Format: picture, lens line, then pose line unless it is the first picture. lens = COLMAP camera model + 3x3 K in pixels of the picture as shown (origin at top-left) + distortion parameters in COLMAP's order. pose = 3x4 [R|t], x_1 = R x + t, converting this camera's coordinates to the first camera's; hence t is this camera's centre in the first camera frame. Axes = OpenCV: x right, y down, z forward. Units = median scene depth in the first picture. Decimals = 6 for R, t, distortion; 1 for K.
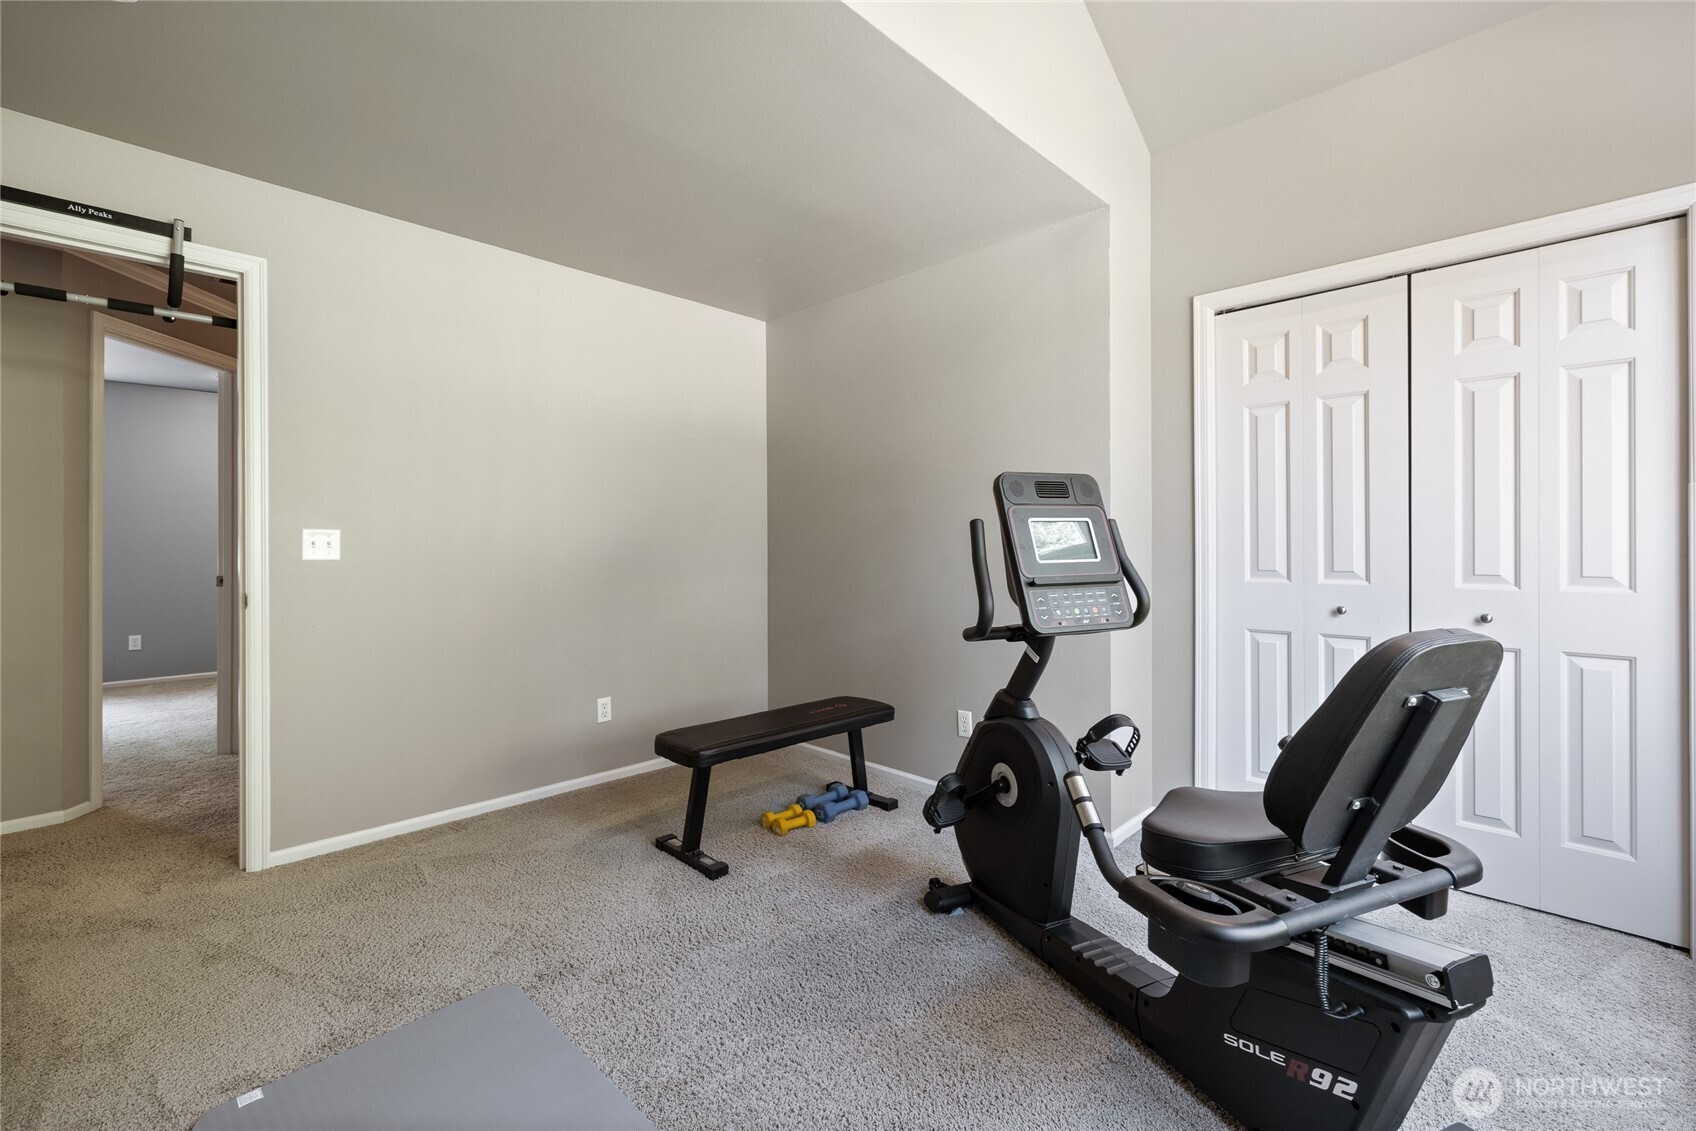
lens RADIAL K [[719.9, 0, 841.2], [0, 719.9, 558.6], [0, 0, 1]] dist [-0.000406, 0.000050]
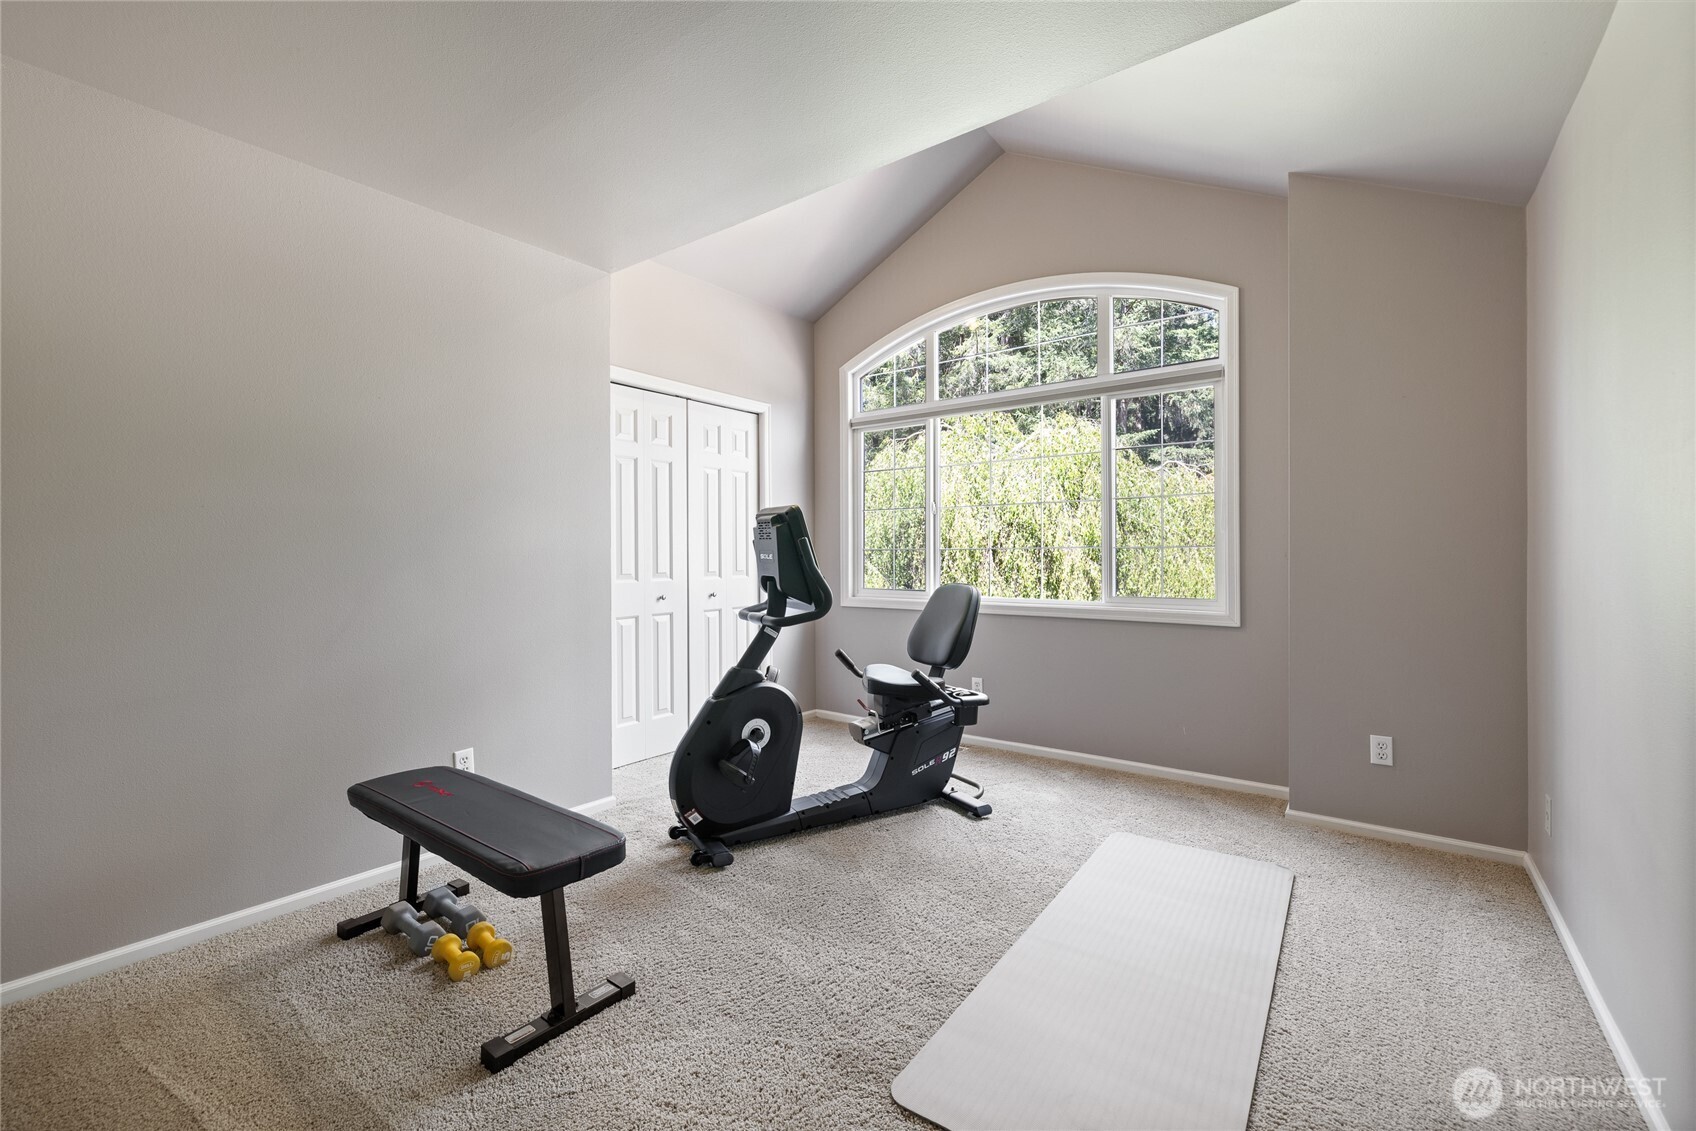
lens RADIAL K [[719.9, 0, 839.2], [0, 719.9, 552.8], [0, 0, 1]] dist [-0.000406, 0.000050]
pose [[-0.147017, -0.000103, 0.989134, -1.127222], [0.008412, 0.999964, 0.001355, -0.030080], [-0.989098, 0.008520, -0.147011, 1.030367]]
